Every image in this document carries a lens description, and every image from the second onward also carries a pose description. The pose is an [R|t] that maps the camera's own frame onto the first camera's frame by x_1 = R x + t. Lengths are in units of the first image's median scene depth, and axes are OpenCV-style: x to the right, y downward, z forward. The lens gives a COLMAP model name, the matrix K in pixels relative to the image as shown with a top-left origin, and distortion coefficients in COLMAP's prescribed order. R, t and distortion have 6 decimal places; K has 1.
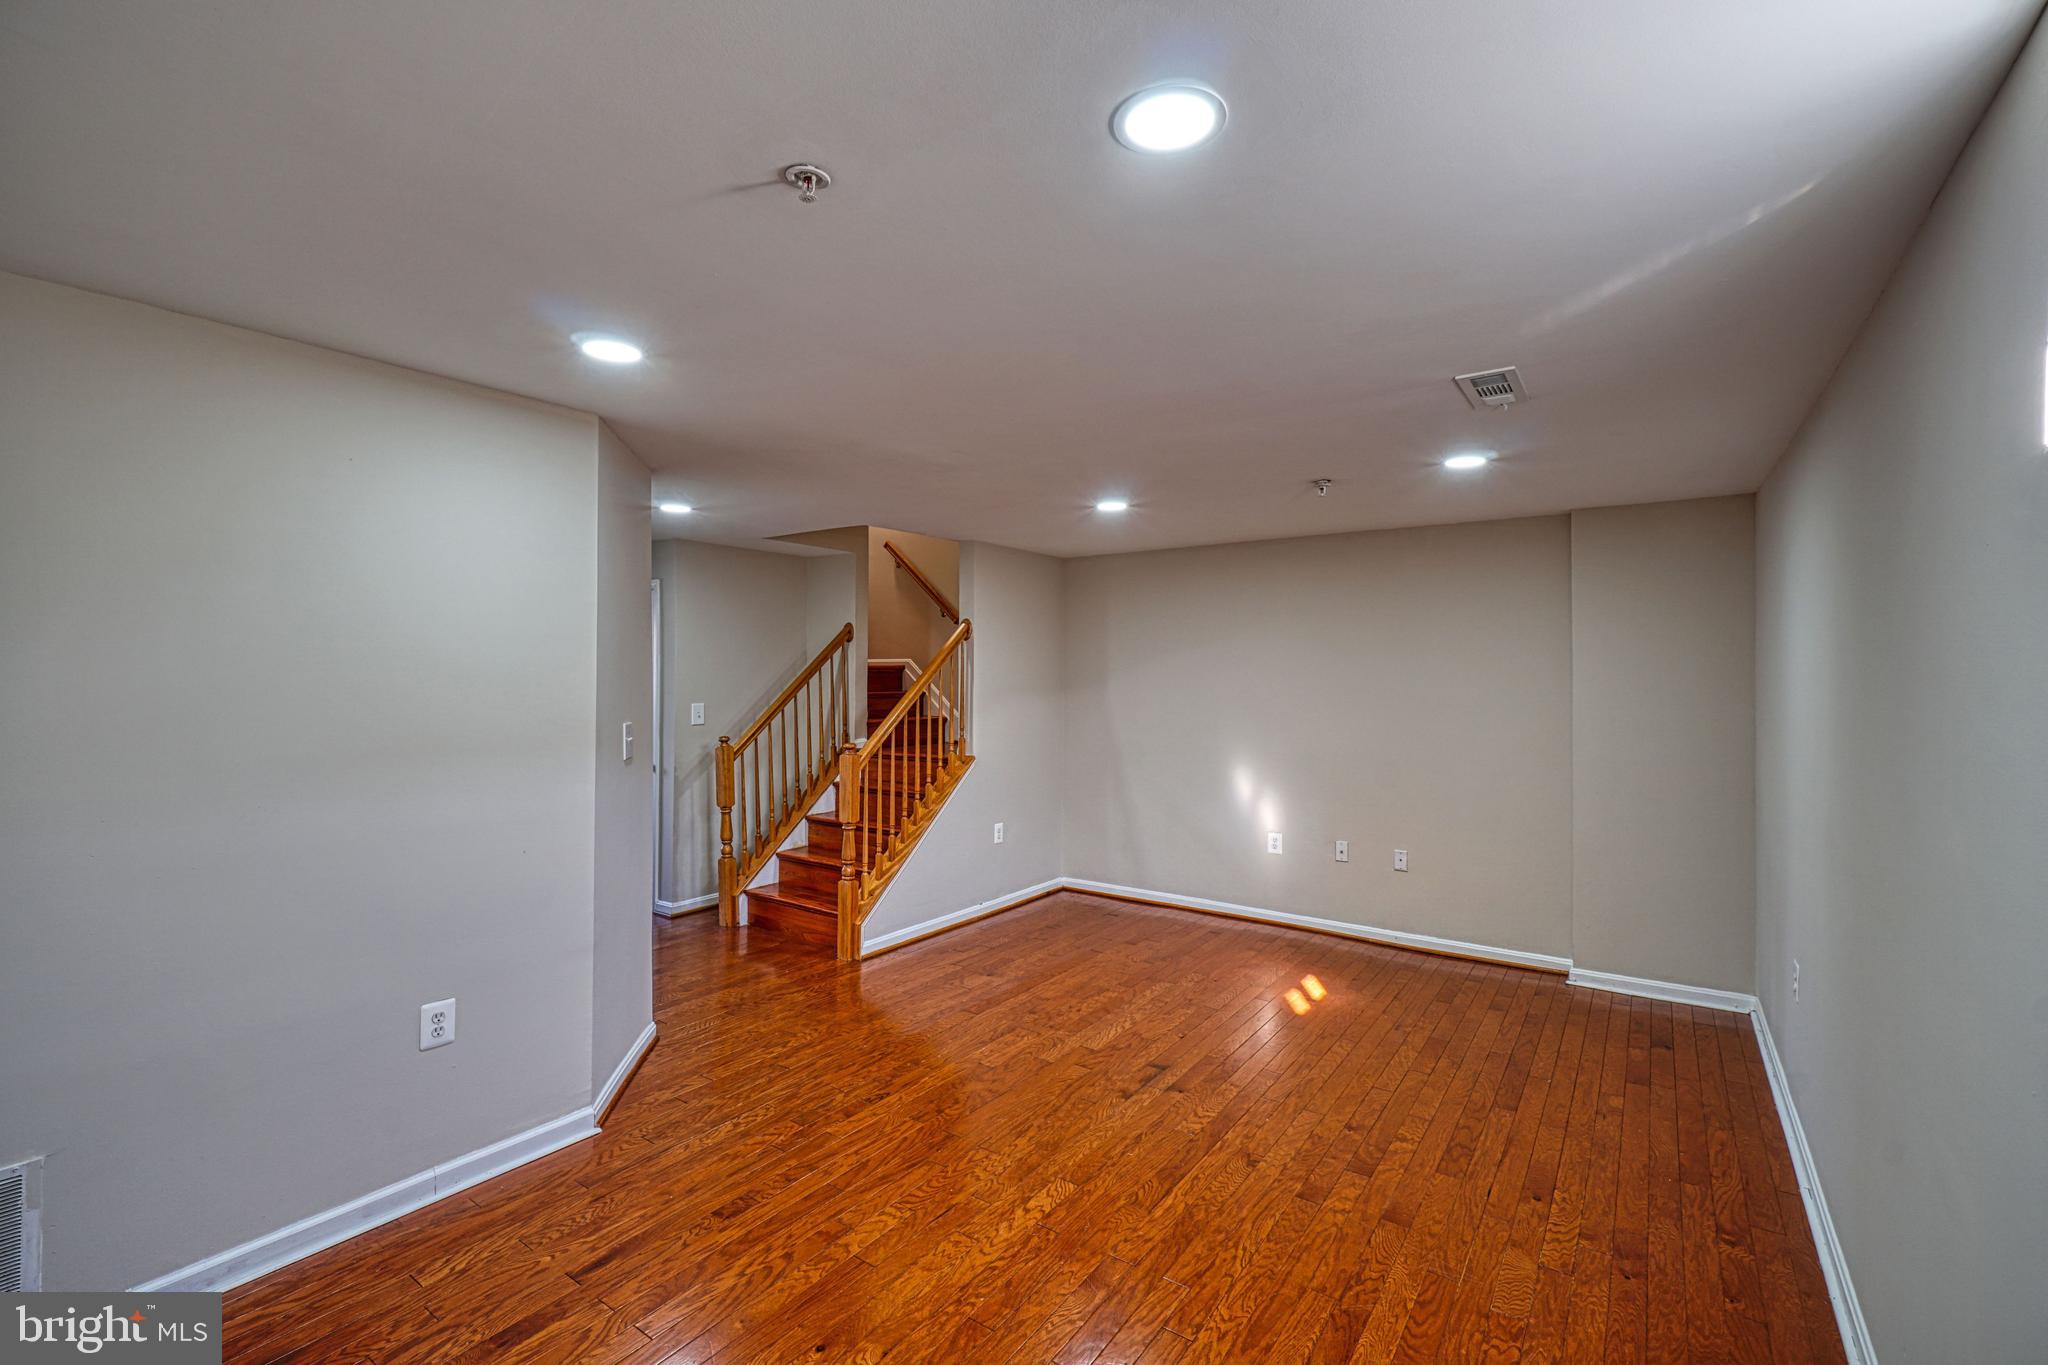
lens RADIAL K [[886.7, 0, 1026.9], [0, 886.7, 674.2], [0, 0, 1]] dist [-0.002231, -0.002543]
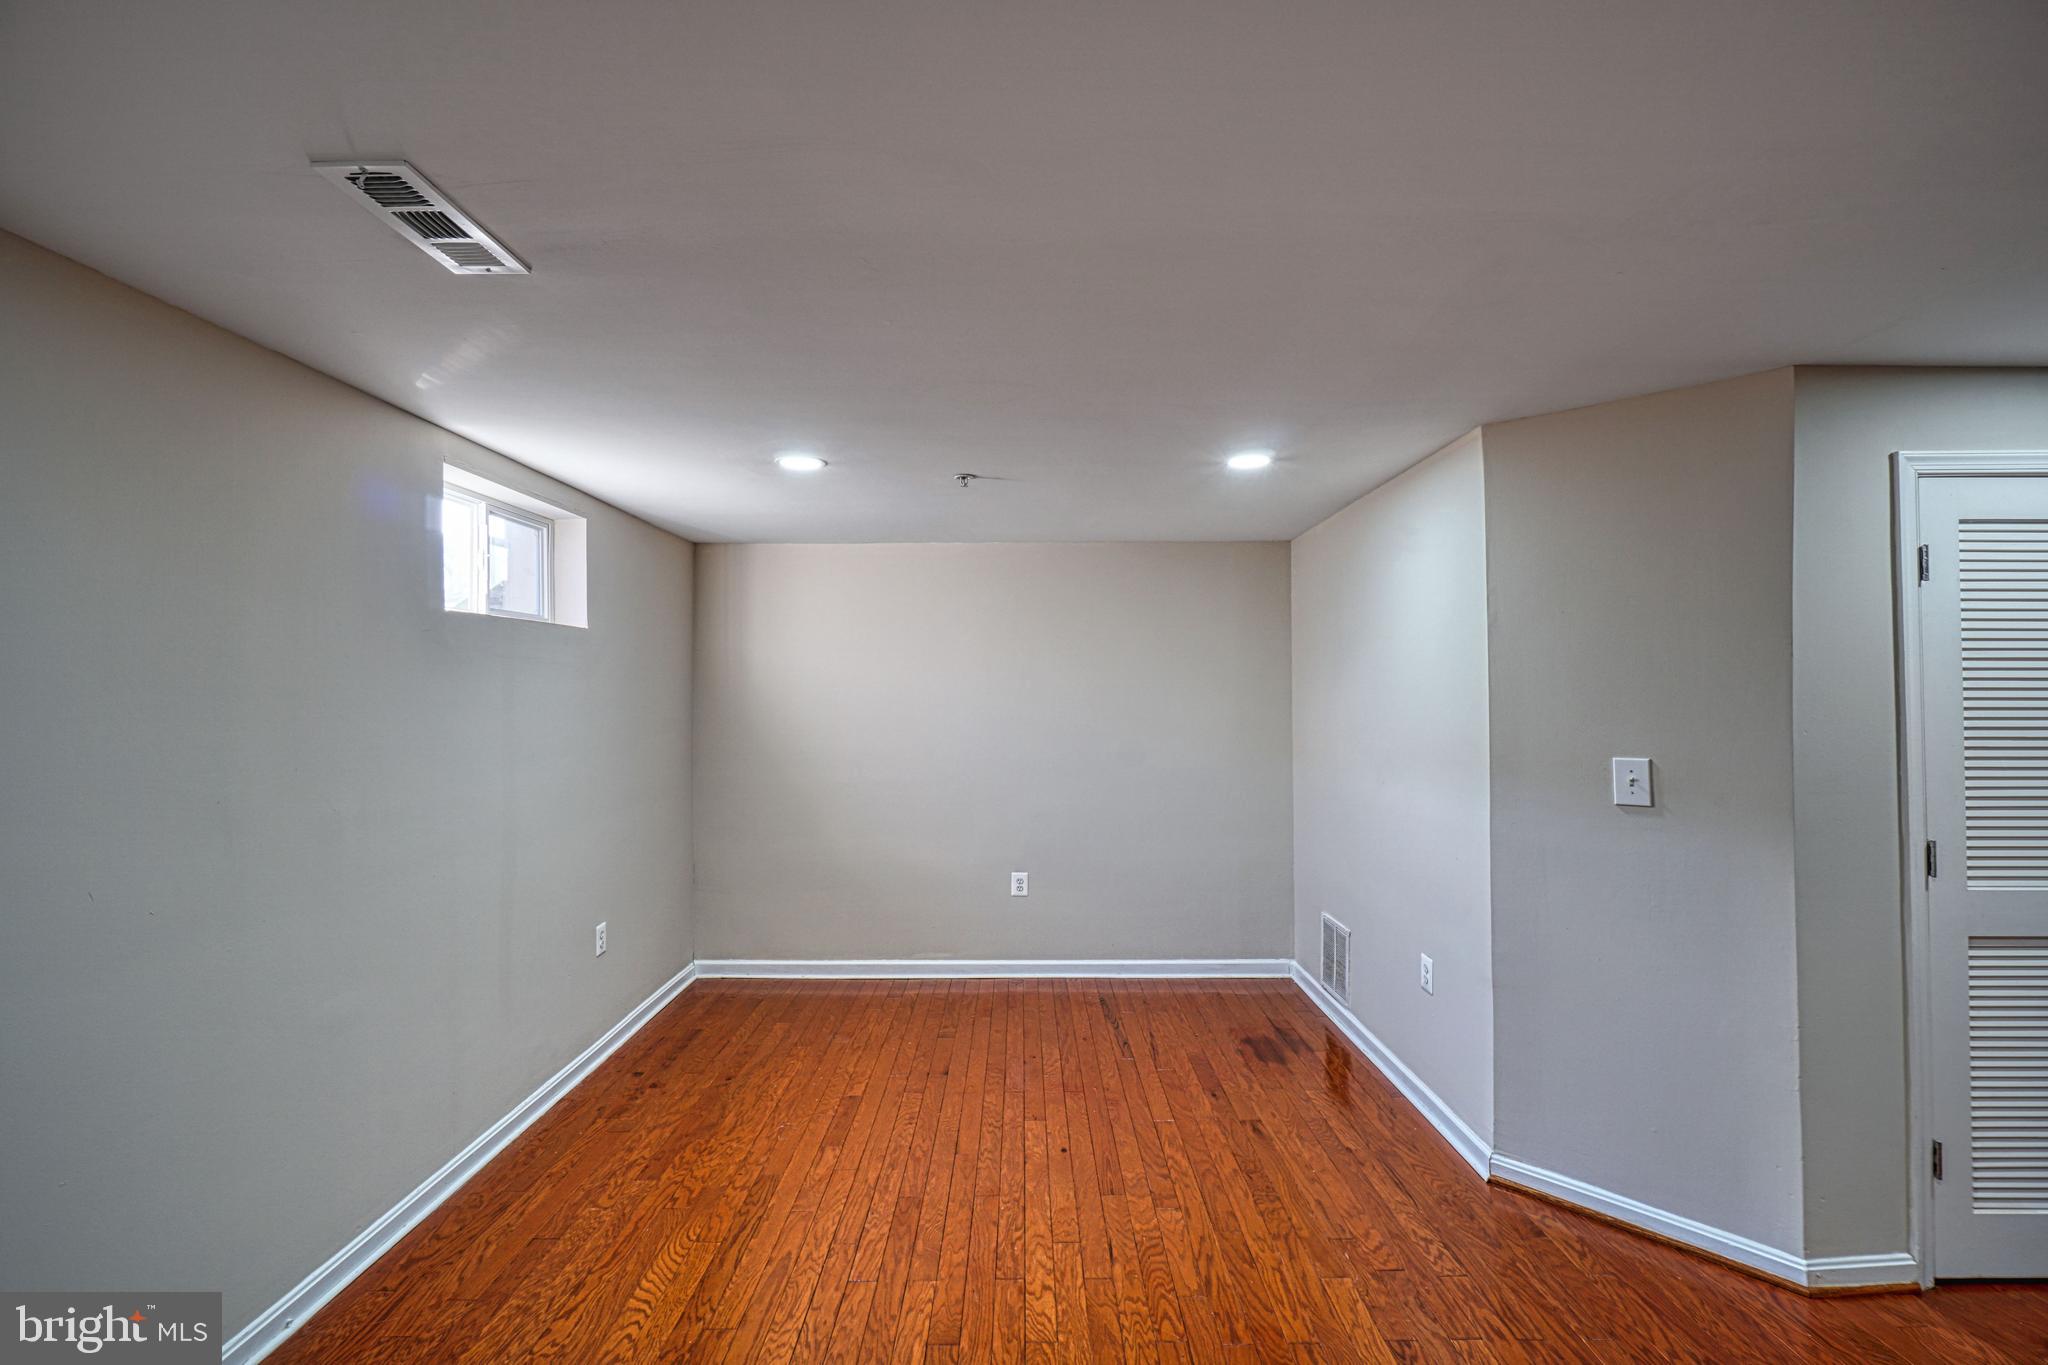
lens RADIAL K [[889.2, 0, 1028.3], [0, 889.2, 673.1], [0, 0, 1]] dist [-0.001584, -0.002018]
pose [[-0.814919, -0.014597, -0.579390, 0.543282], [0.004644, 0.999486, -0.031713, 0.003067], [0.579556, -0.028535, -0.814433, 1.721283]]
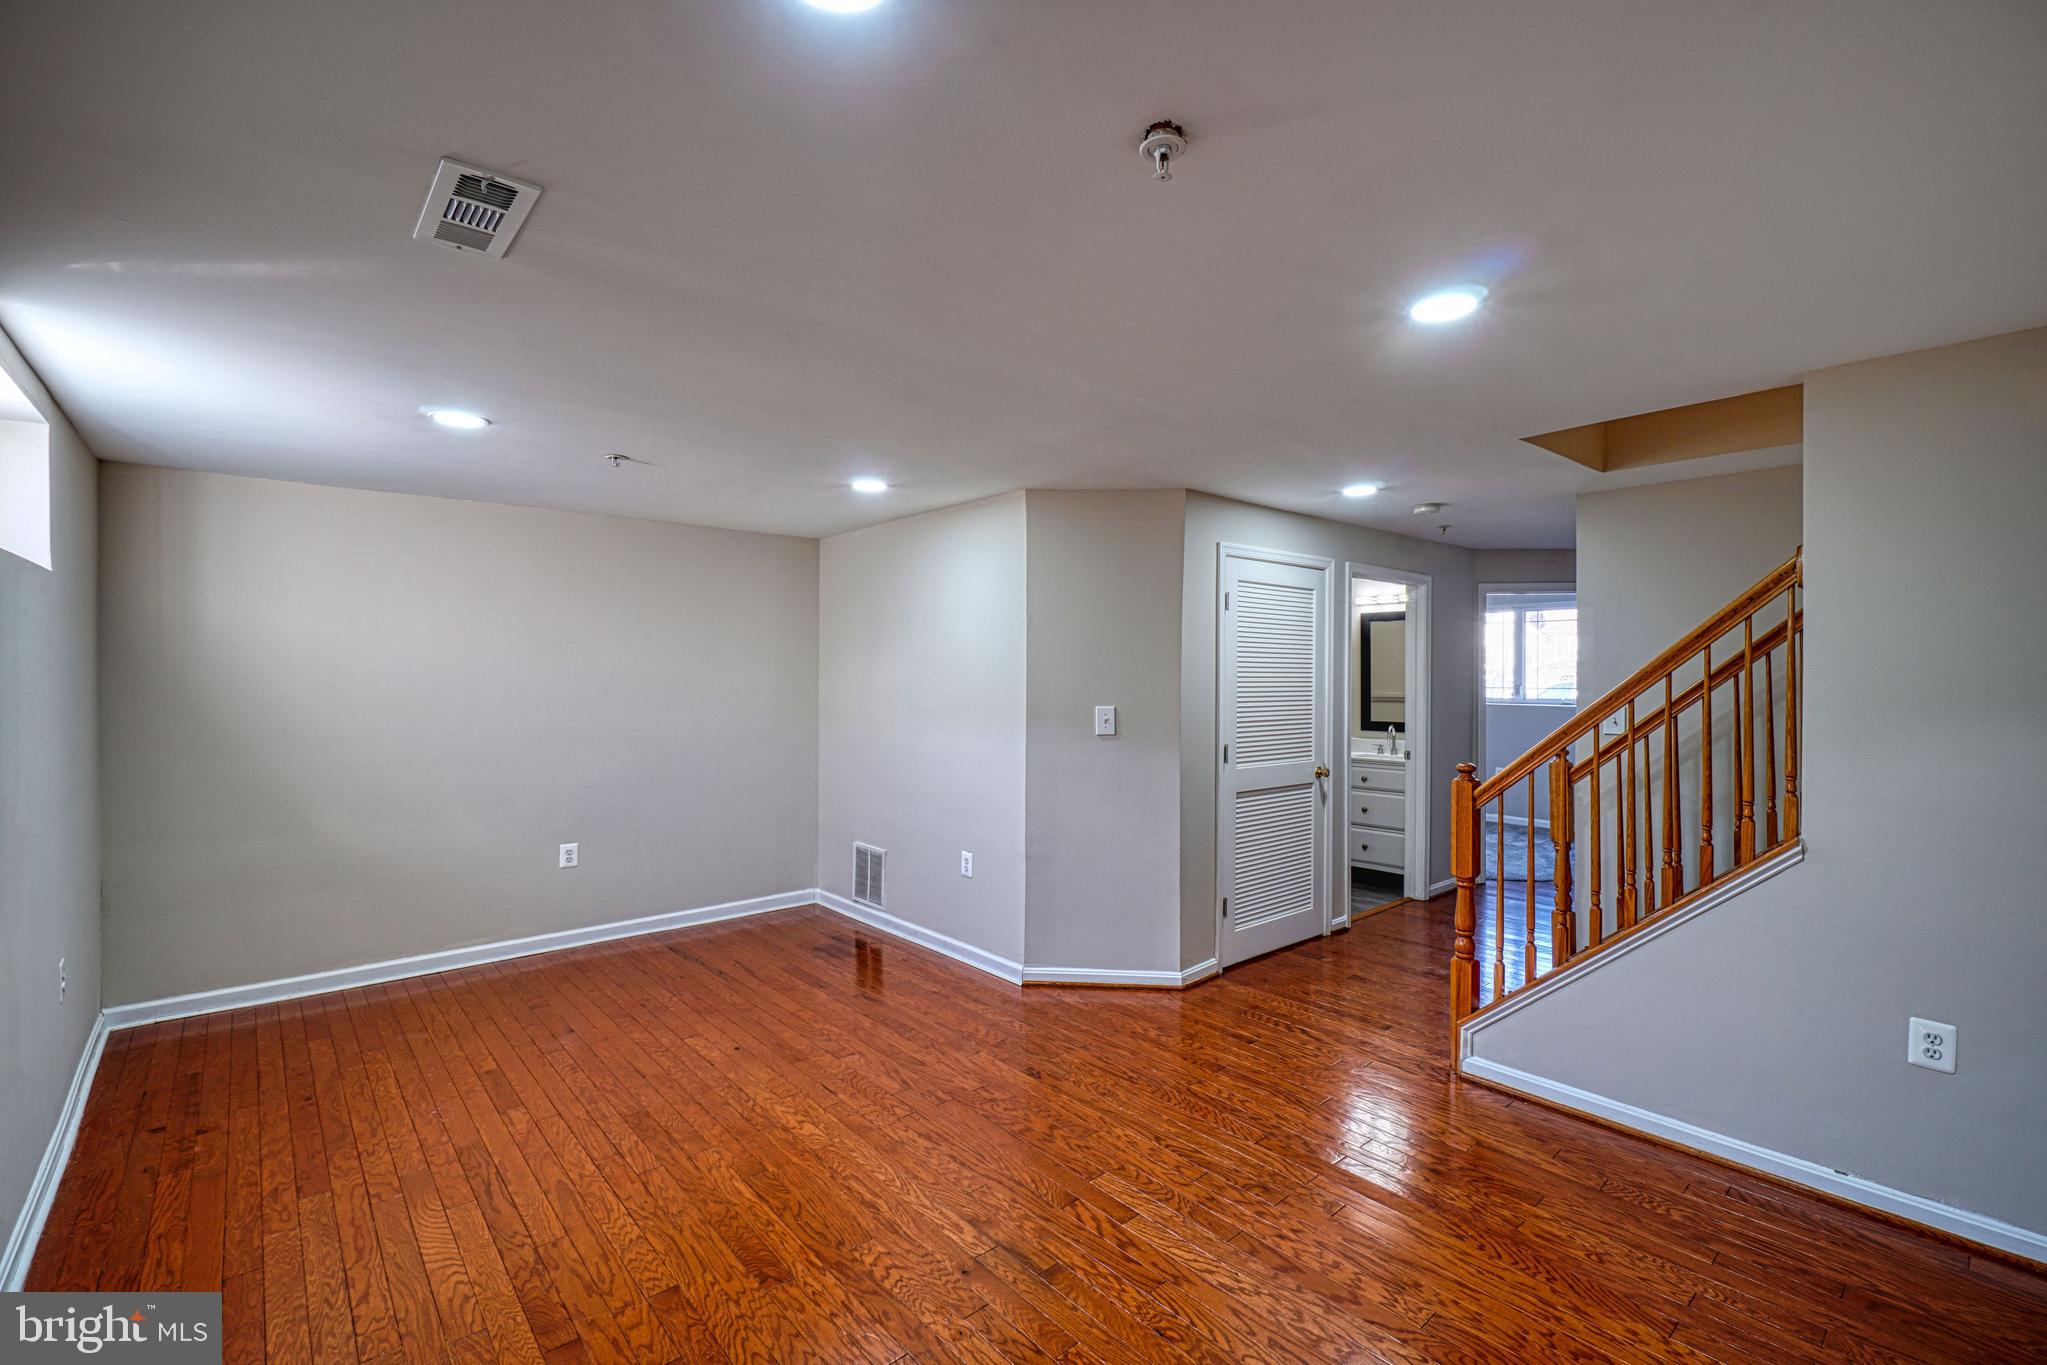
lens RADIAL K [[886.3, 0, 1026.4], [0, 886.3, 674.2], [0, 0, 1]] dist [-0.002231, -0.002543]
pose [[-0.233063, -0.001036, -0.972461, 1.058697], [0.001659, 0.999998, -0.001463, 0.011586], [0.972460, -0.001954, -0.233061, 1.541525]]
